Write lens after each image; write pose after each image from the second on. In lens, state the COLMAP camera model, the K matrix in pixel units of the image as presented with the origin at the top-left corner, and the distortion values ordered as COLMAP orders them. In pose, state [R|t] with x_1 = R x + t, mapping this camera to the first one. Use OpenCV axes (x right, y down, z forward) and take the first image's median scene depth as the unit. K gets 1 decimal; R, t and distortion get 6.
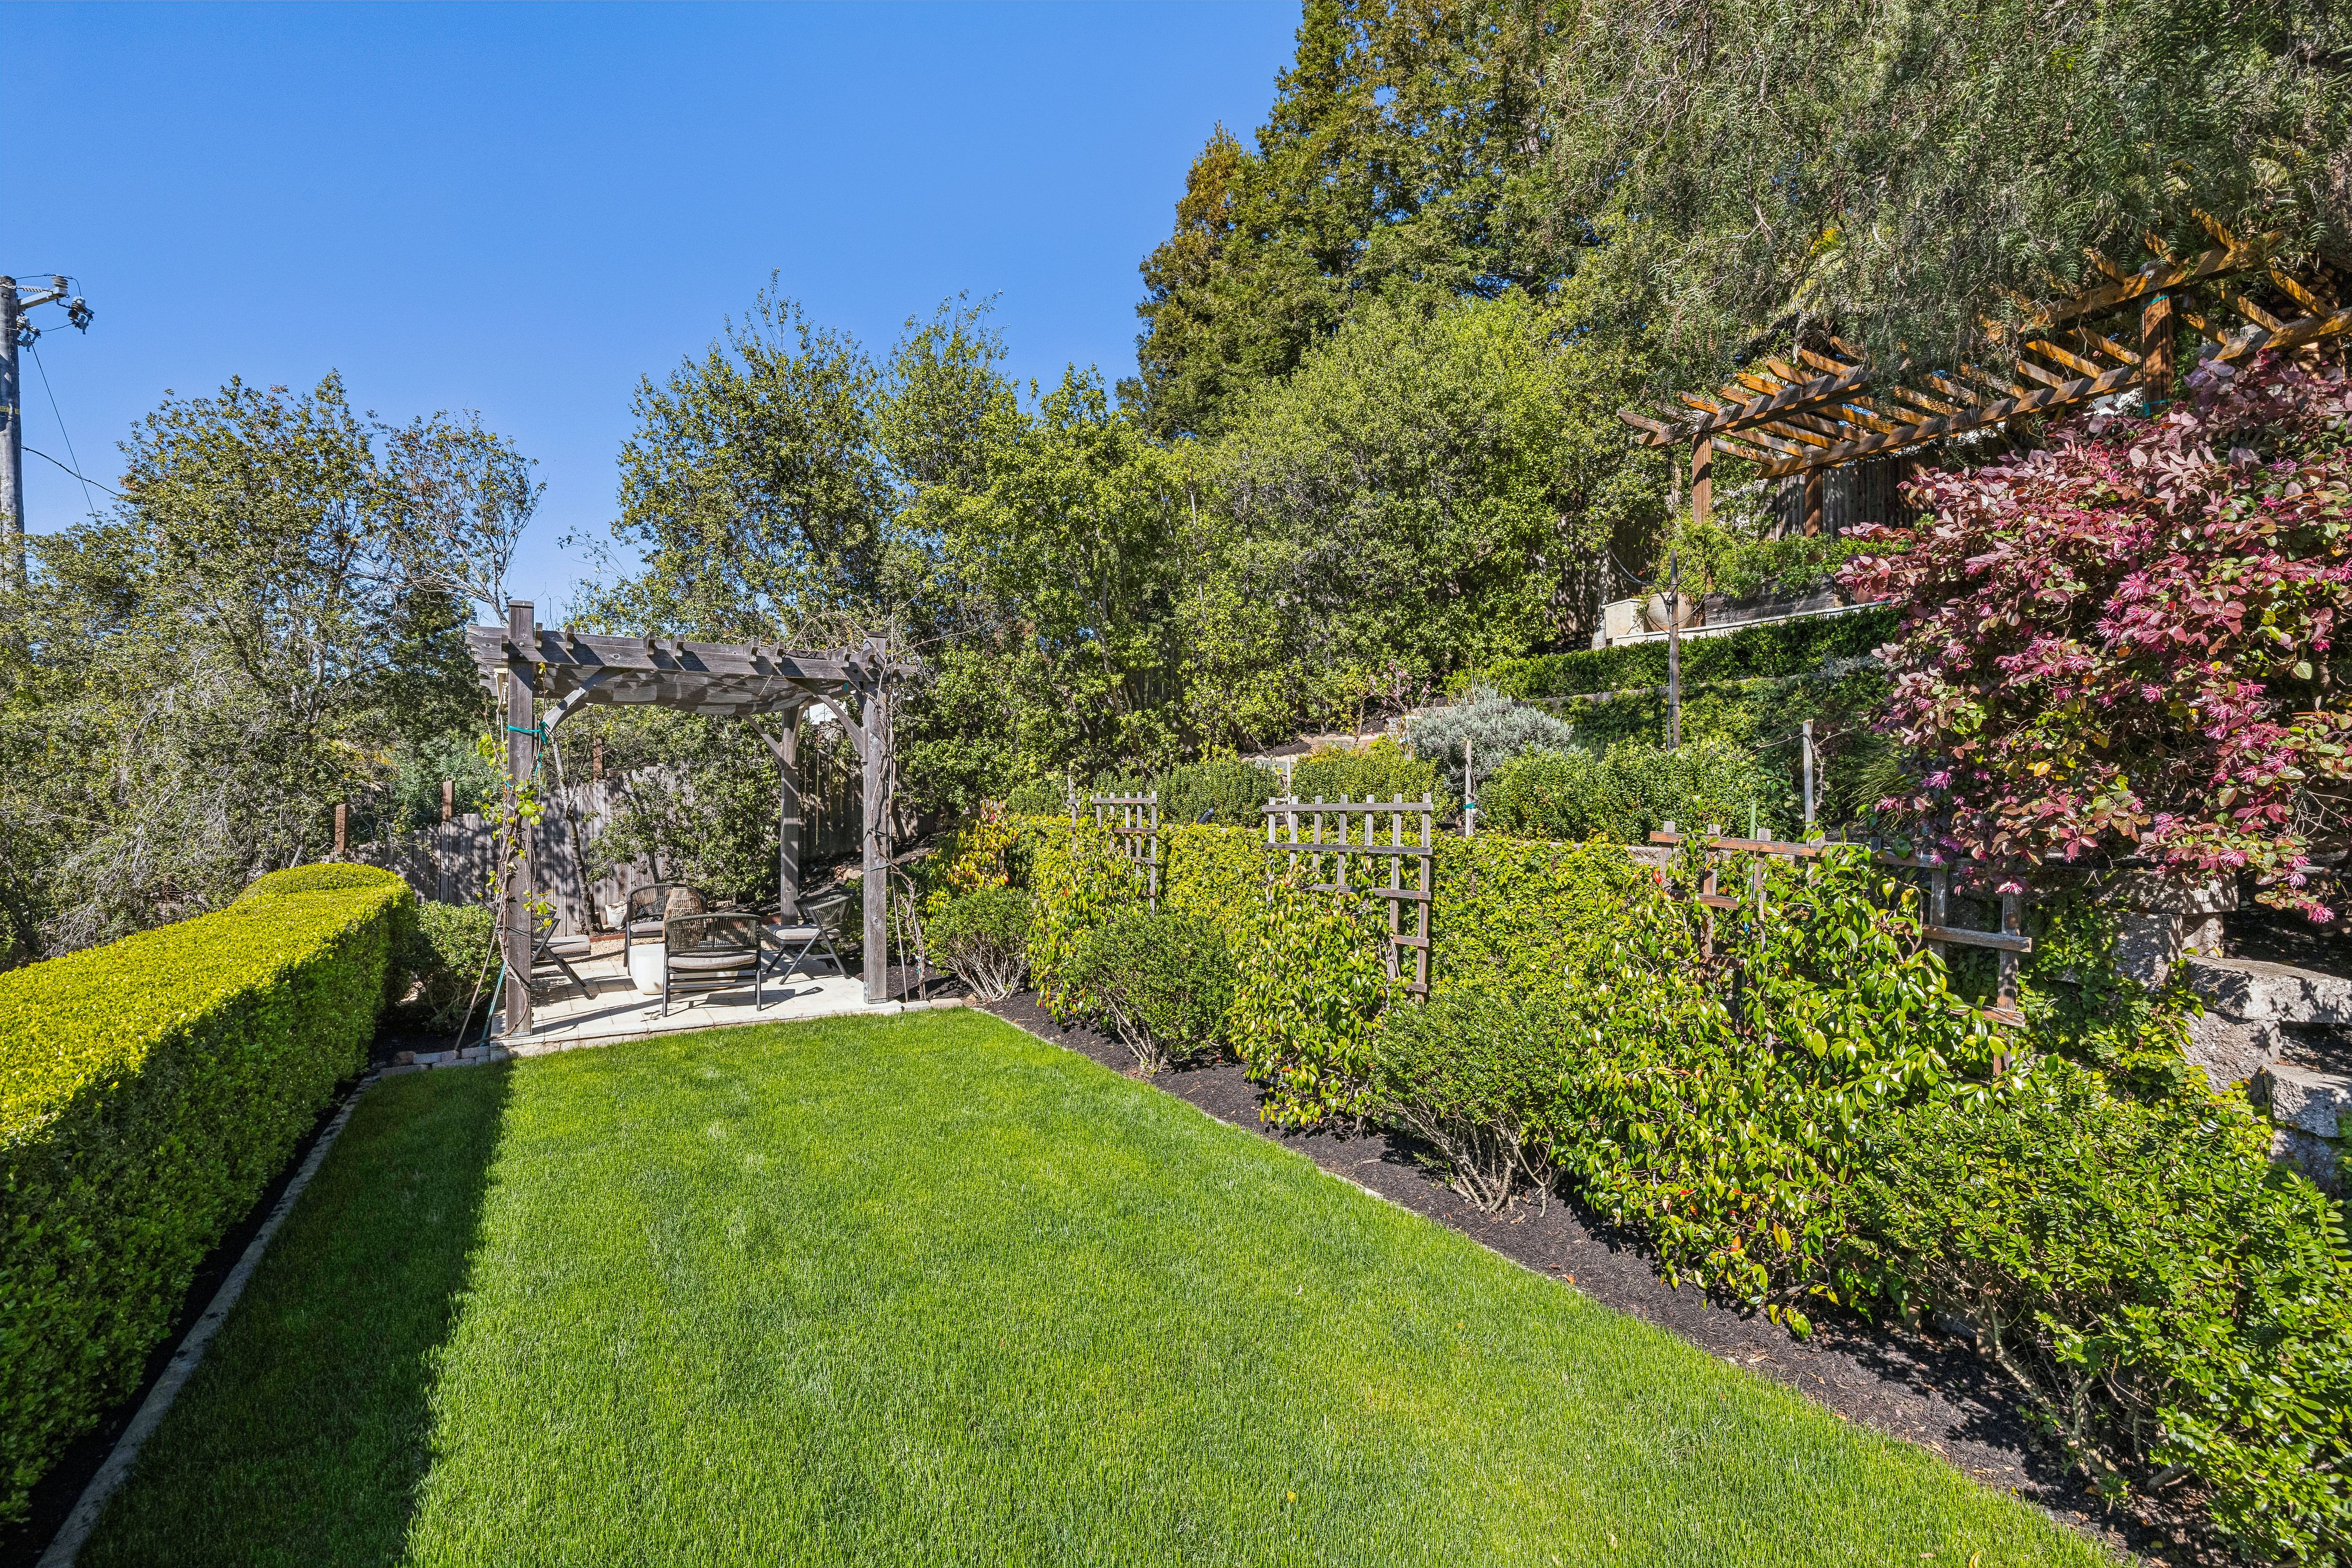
lens RADIAL K [[1051.8, 0, 1174.5], [0, 1051.8, 776.4], [0, 0, 1]] dist [-0.006060, 0.000129]
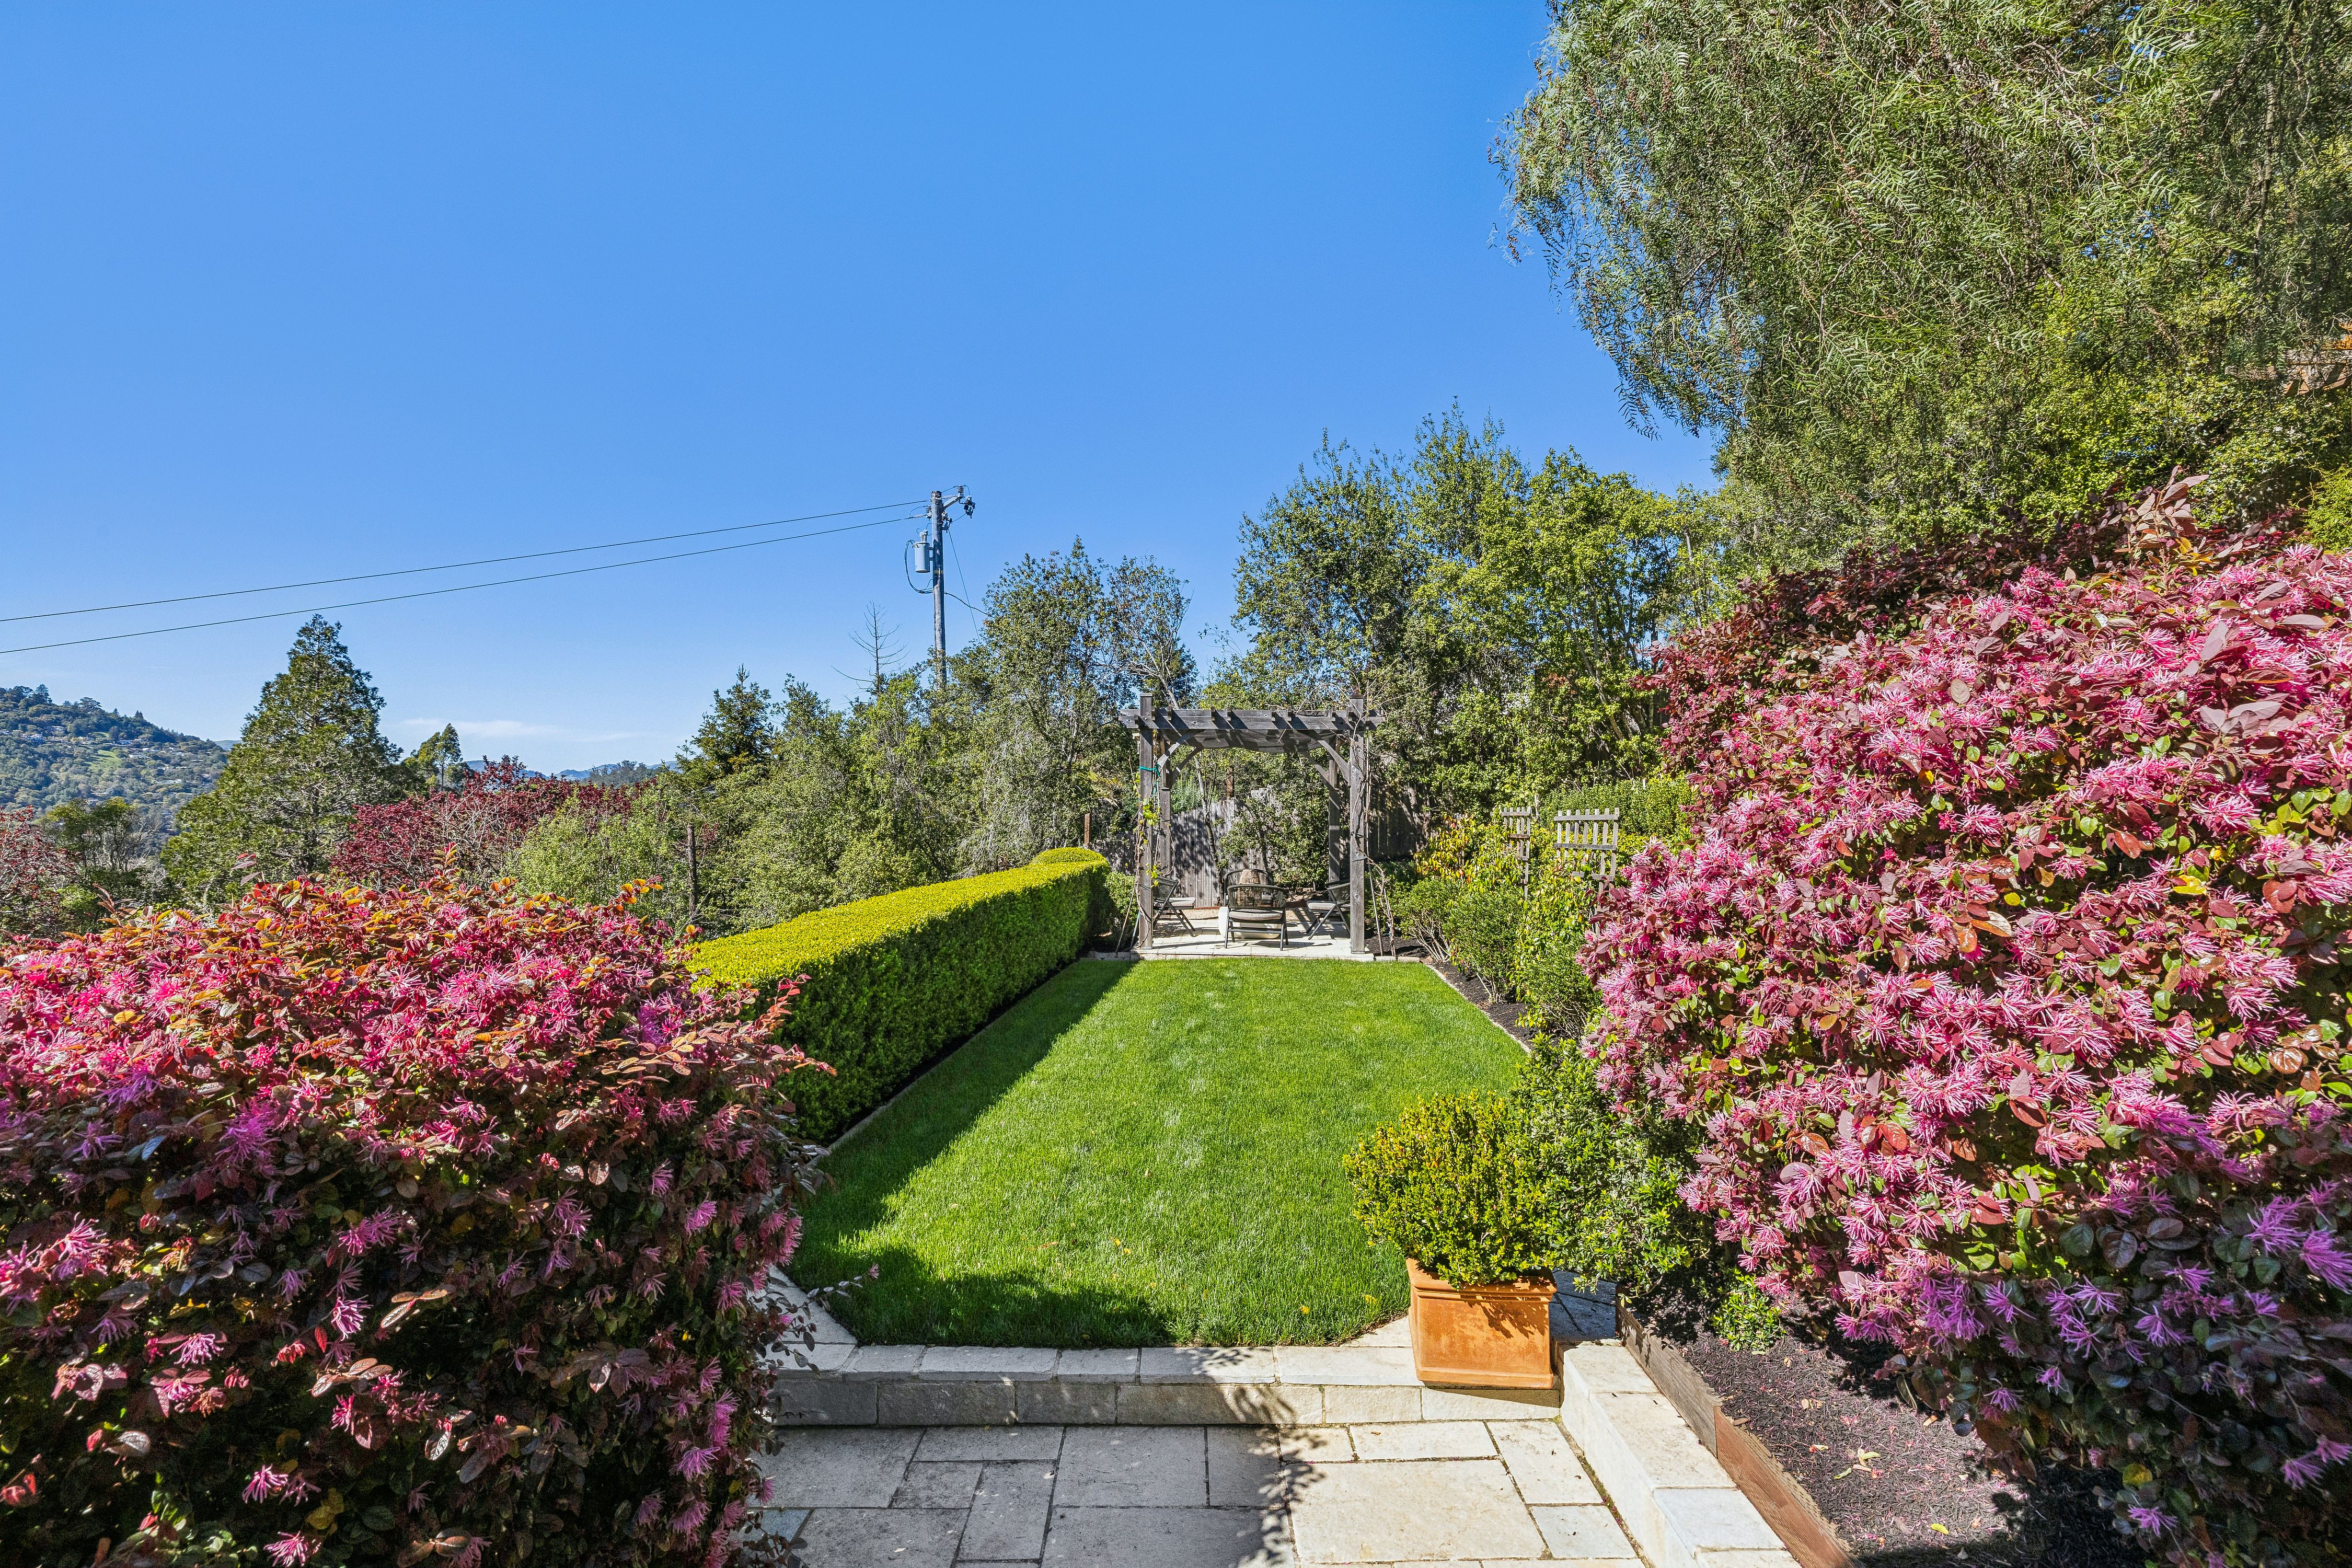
lens RADIAL K [[1051.8, 0, 1174.5], [0, 1051.8, 776.4], [0, 0, 1]] dist [-0.006060, 0.000129]
pose [[0.813805, -0.011608, -0.581023, 0.232196], [0.001874, 0.999848, -0.017350, -0.000740], [0.581135, 0.013031, 0.813703, -0.206073]]
